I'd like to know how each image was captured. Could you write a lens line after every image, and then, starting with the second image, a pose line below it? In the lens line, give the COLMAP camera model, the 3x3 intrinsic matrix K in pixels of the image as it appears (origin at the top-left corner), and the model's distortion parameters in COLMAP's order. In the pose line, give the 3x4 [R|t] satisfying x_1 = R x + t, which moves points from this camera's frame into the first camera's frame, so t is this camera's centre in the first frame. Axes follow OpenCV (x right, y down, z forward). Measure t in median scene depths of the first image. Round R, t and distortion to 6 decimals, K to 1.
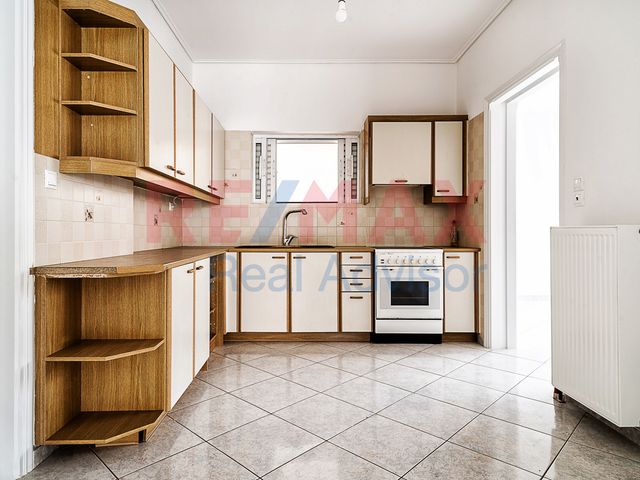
lens RADIAL K [[407.7, 0, 318.6], [0, 407.7, 228.9], [0, 0, 1]] dist [0.019271, -0.001320]
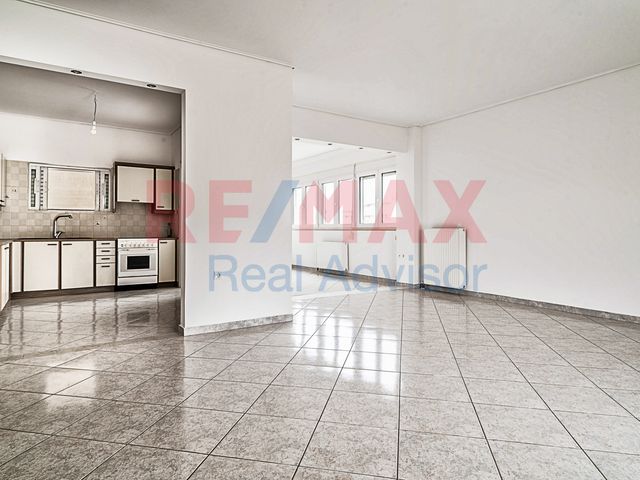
lens RADIAL K [[407.7, 0, 318.6], [0, 407.7, 228.9], [0, 0, 1]] dist [0.019271, -0.001320]
pose [[0.864233, 0.003149, 0.503082, -0.003368], [-0.005835, 0.999976, 0.003765, -0.005697], [-0.503058, -0.006190, 0.864231, -0.978461]]
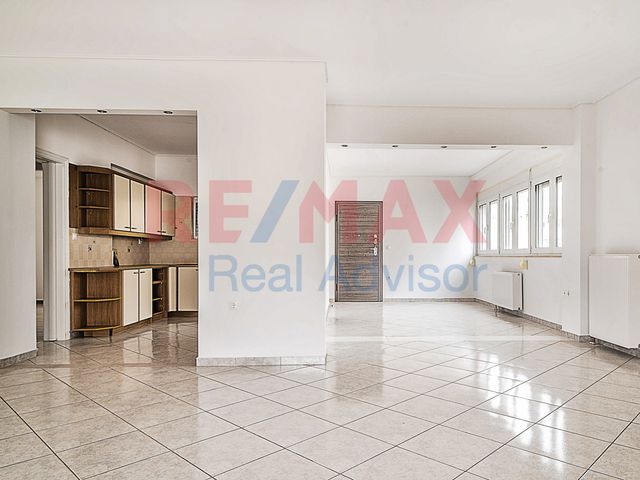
lens RADIAL K [[457.1, 0, 360.9], [0, 457.1, 258.4], [0, 0, 1]] dist [0.048001, 0.000269]
pose [[0.999999, 0.000592, -0.001191, 0.623010], [-0.000577, 0.999922, 0.012485, -0.007939], [0.001198, -0.012484, 0.999921, -1.040776]]
